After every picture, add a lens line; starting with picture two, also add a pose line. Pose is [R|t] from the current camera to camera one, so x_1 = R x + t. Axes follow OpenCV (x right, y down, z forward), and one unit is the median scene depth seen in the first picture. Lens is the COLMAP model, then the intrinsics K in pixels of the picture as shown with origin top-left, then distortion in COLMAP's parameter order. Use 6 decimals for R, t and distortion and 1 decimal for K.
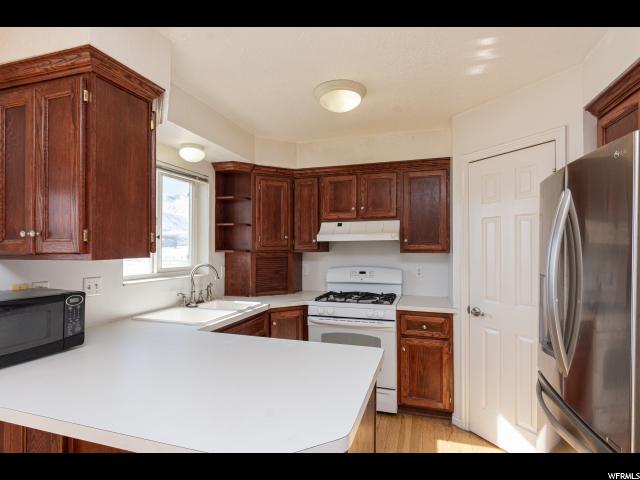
lens RADIAL K [[338.1, 0, 319.2], [0, 338.1, 246.6], [0, 0, 1]] dist [0.040604, 0.000143]
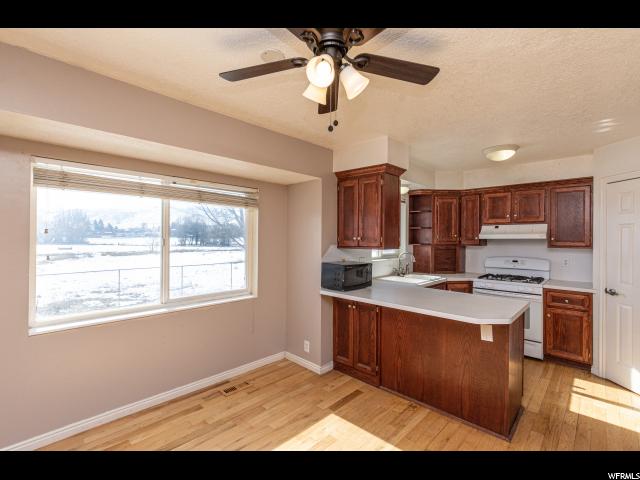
lens RADIAL K [[304.2, 0, 316.1], [0, 304.2, 237.8], [0, 0, 1]] dist [-0.003571, -0.001169]
pose [[0.901157, 0.006398, -0.433445, -0.077324], [-0.004239, 0.999973, 0.005948, -0.026229], [0.433471, -0.003523, 0.901160, -0.536224]]
